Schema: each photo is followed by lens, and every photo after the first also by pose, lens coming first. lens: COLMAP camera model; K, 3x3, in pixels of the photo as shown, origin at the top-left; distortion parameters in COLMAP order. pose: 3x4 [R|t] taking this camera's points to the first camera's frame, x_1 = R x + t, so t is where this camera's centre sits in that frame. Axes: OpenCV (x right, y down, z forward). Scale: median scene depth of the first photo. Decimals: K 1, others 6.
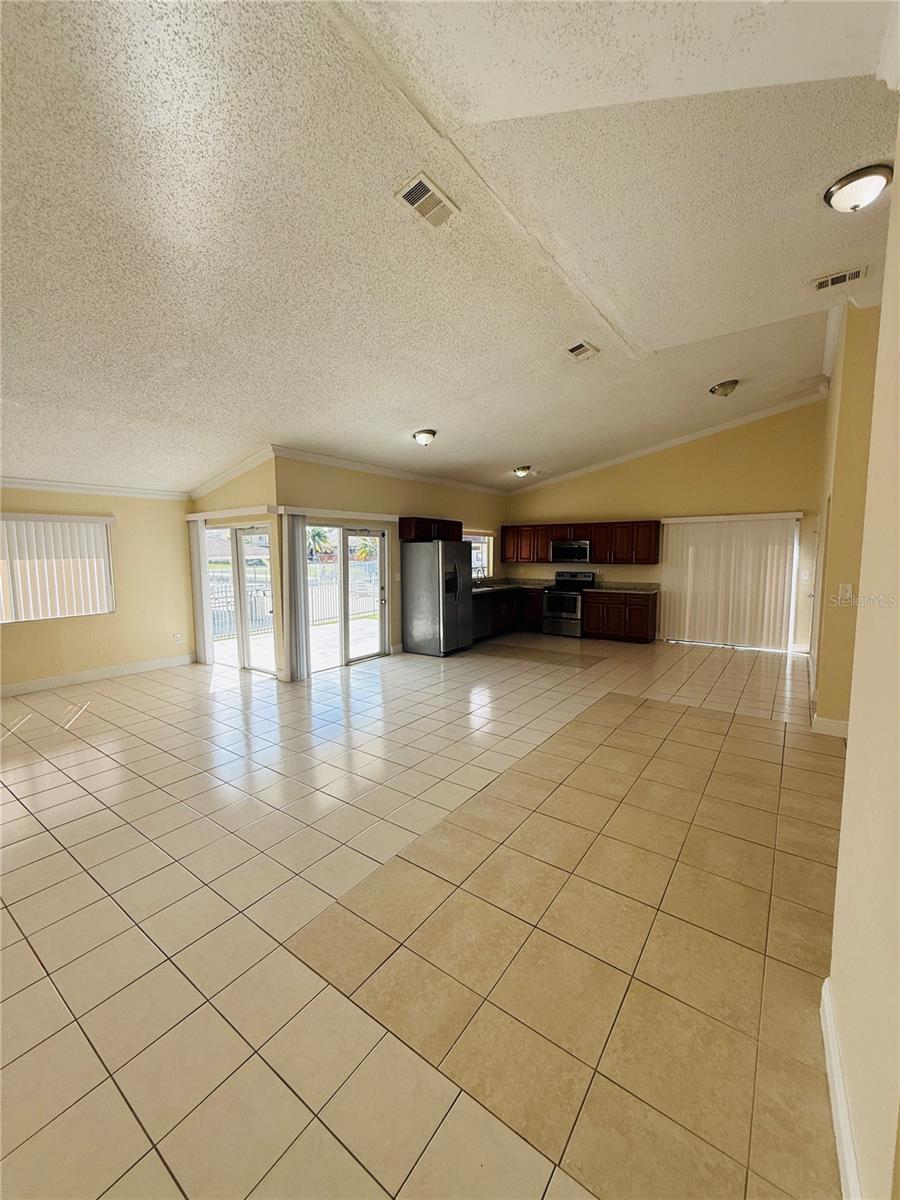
lens RADIAL K [[480.1, 0, 451.5], [0, 480.1, 596.3], [0, 0, 1]] dist [0.000724, 0.000257]
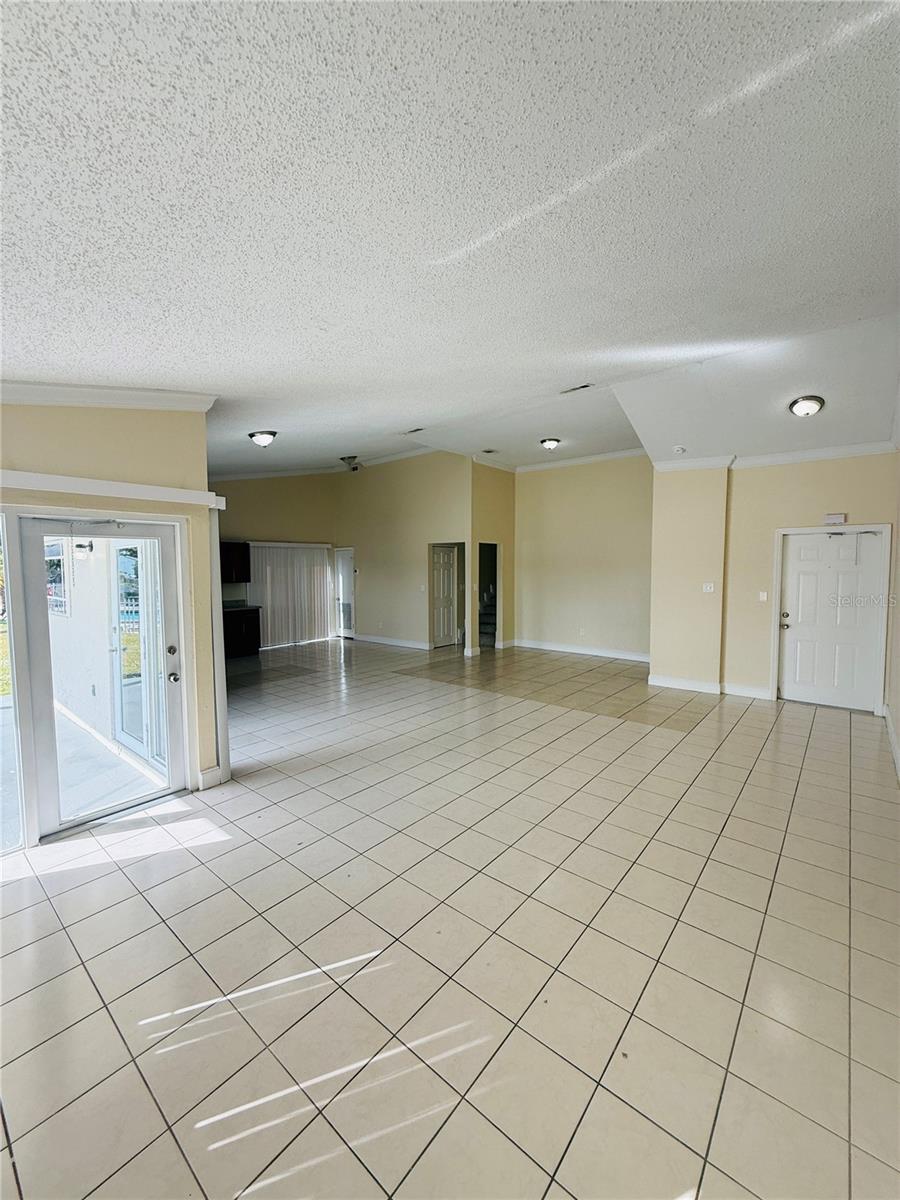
lens RADIAL K [[480.1, 0, 451.5], [0, 480.1, 596.3], [0, 0, 1]] dist [0.000724, 0.000257]
pose [[0.069488, -0.054341, 0.996102, -0.749030], [0.098515, 0.994008, 0.047354, -0.046906], [-0.992707, 0.094840, 0.074425, 0.522869]]
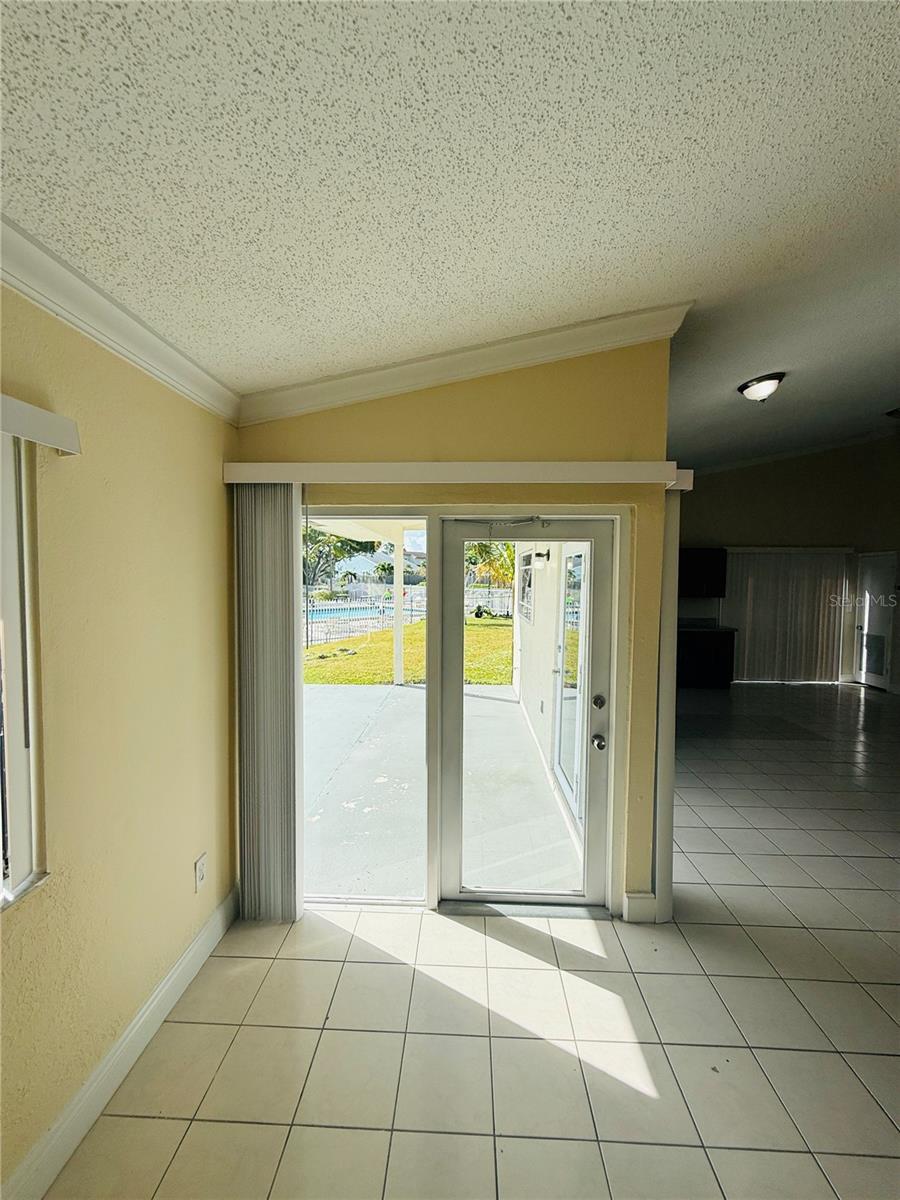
lens RADIAL K [[482.1, 0, 449.9], [0, 482.1, 596.6], [0, 0, 1]] dist [0.001784, 0.000349]
pose [[0.832267, -0.008733, 0.554307, -0.568566], [0.034457, 0.998758, -0.036000, -0.061419], [-0.553304, 0.049062, 0.831533, 0.614894]]
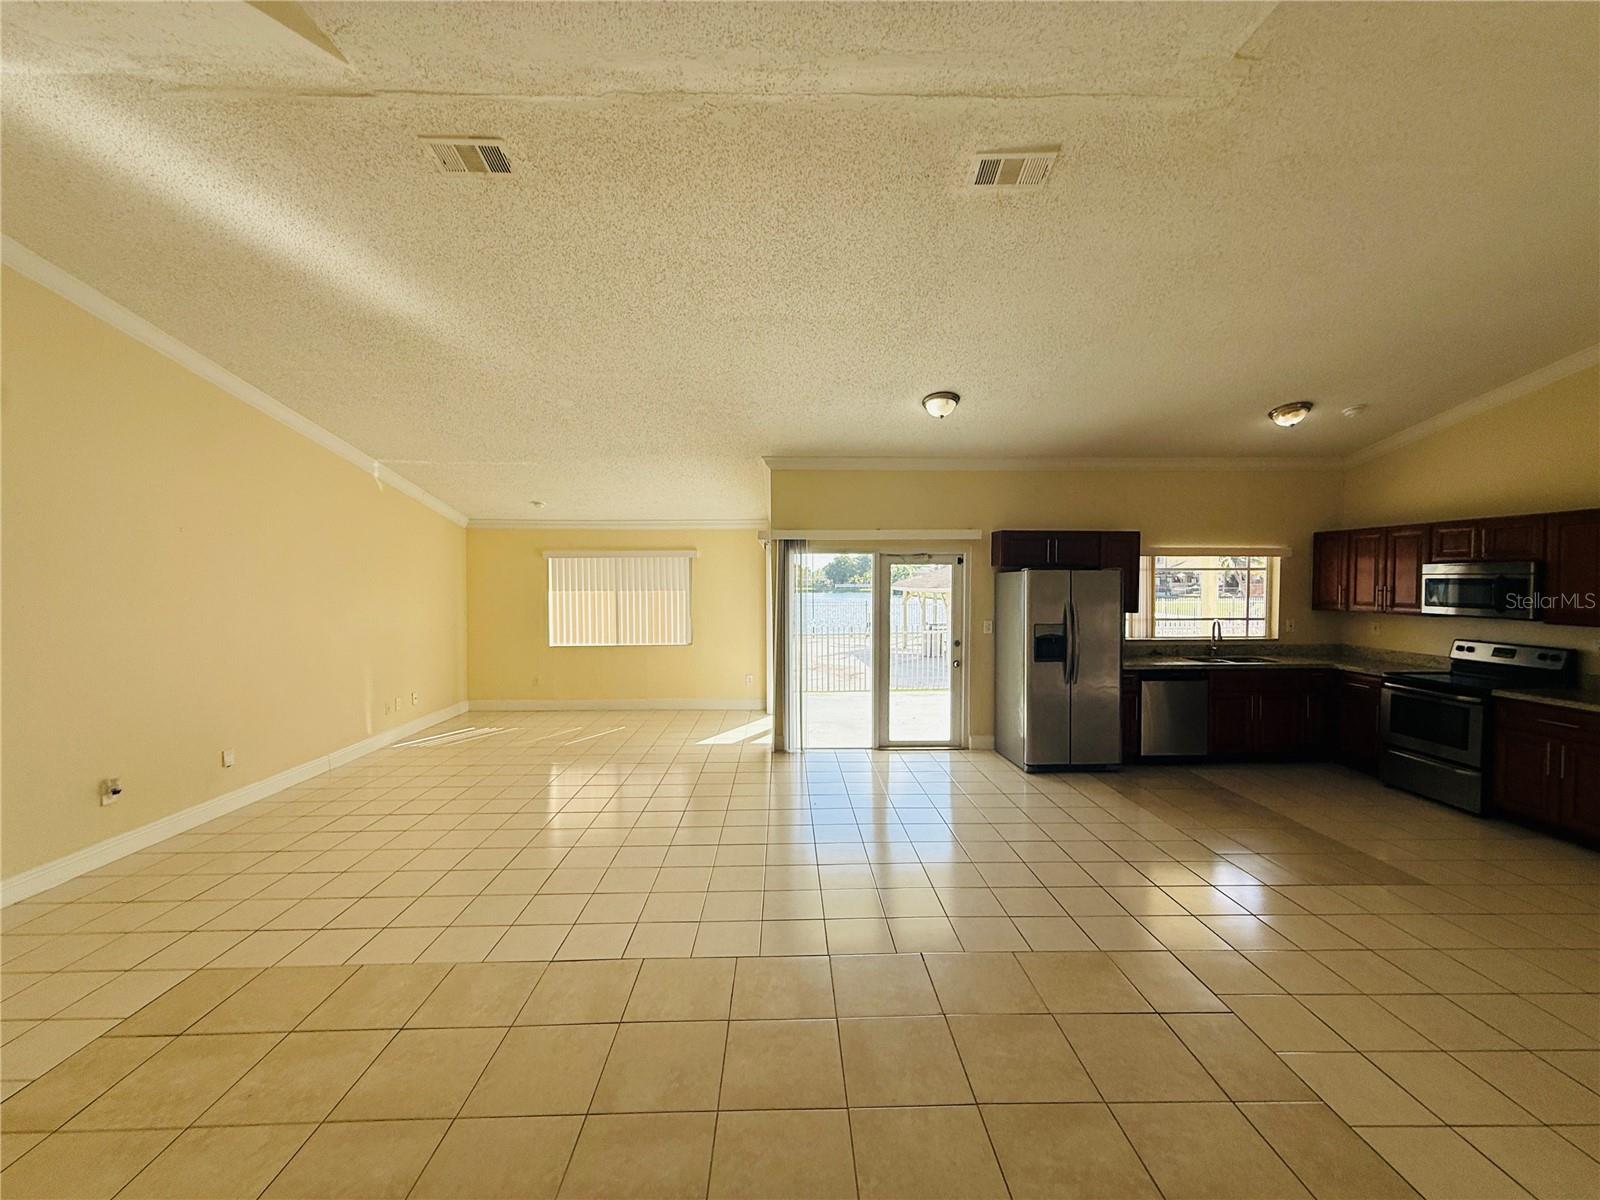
lens RADIAL K [[640.1, 0, 795.0], [0, 640.1, 599.3], [0, 0, 1]] dist [0.000724, 0.000257]
pose [[0.601360, 0.026586, -0.798536, 0.414105], [-0.075512, 0.996864, -0.023677, -0.039137], [0.795402, 0.074537, 0.601481, 0.308038]]
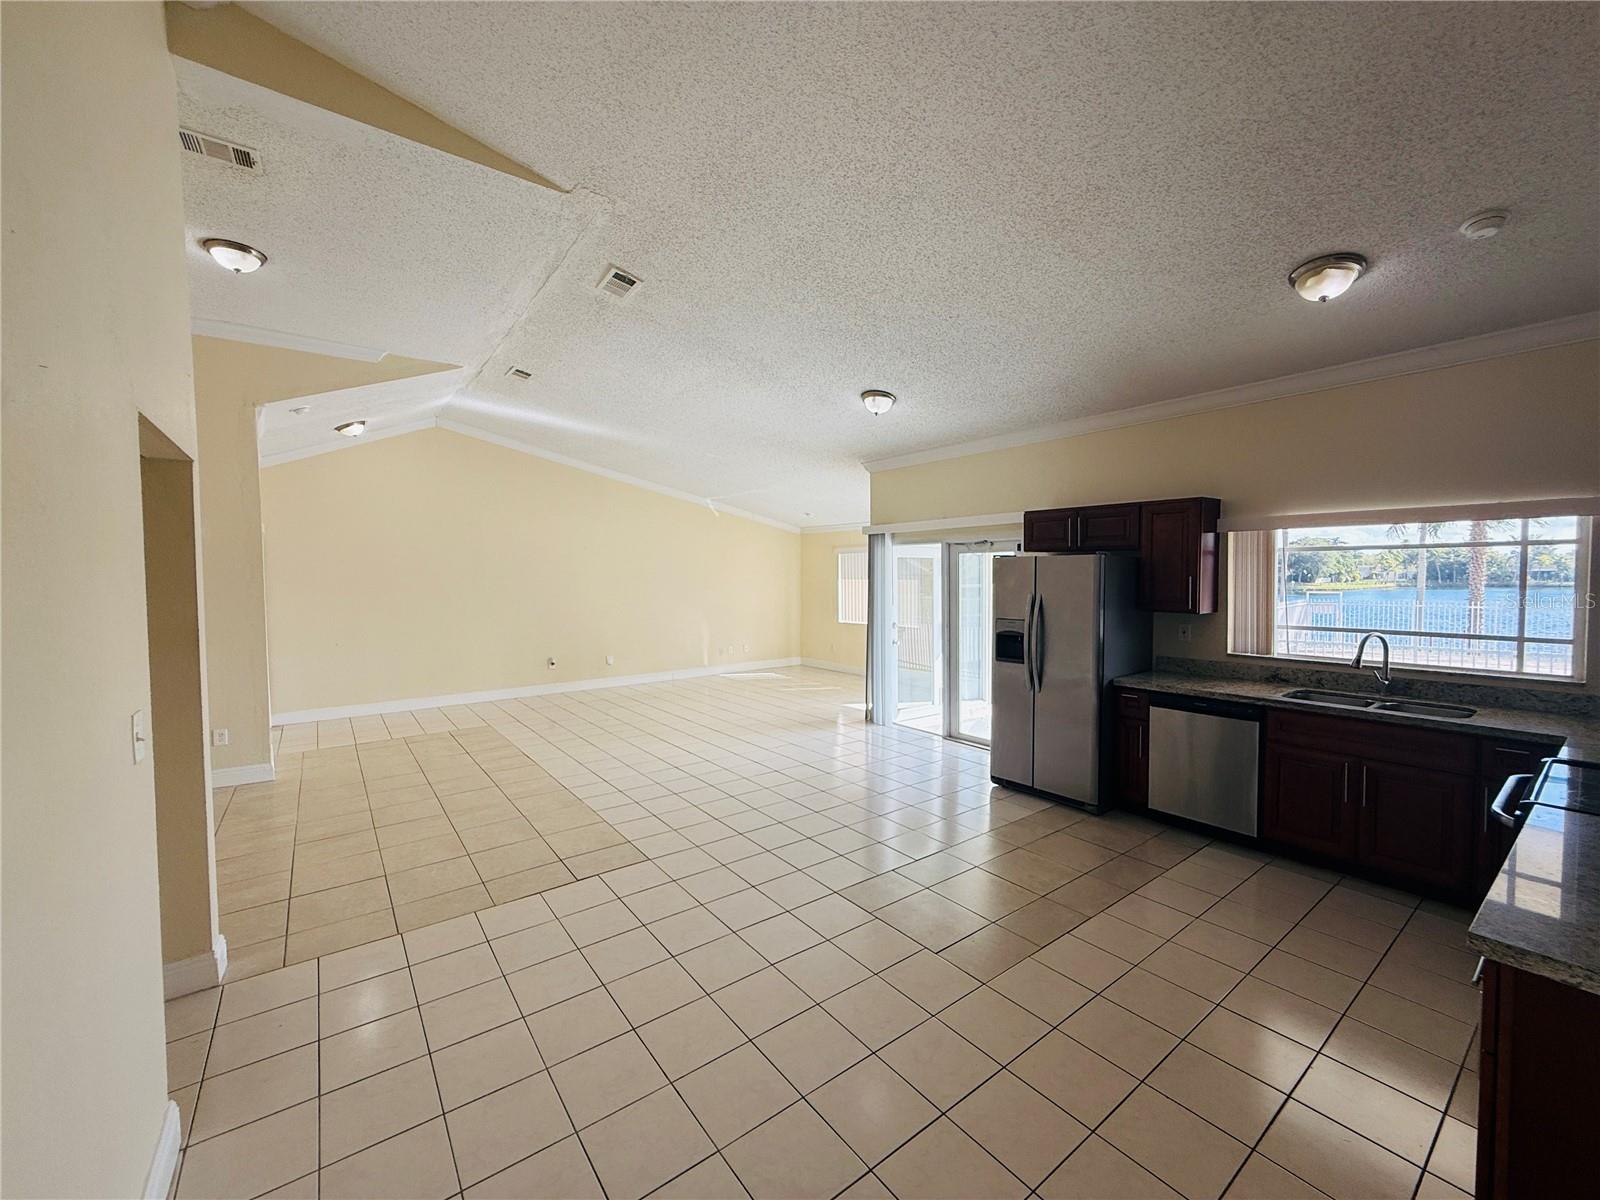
lens RADIAL K [[640.1, 0, 795.0], [0, 640.1, 599.3], [0, 0, 1]] dist [0.000724, 0.000257]
pose [[-0.299263, 0.043651, -0.953172, 0.678287], [-0.082414, 0.994037, 0.071398, -0.098502], [0.950605, 0.099921, -0.293881, 0.975784]]
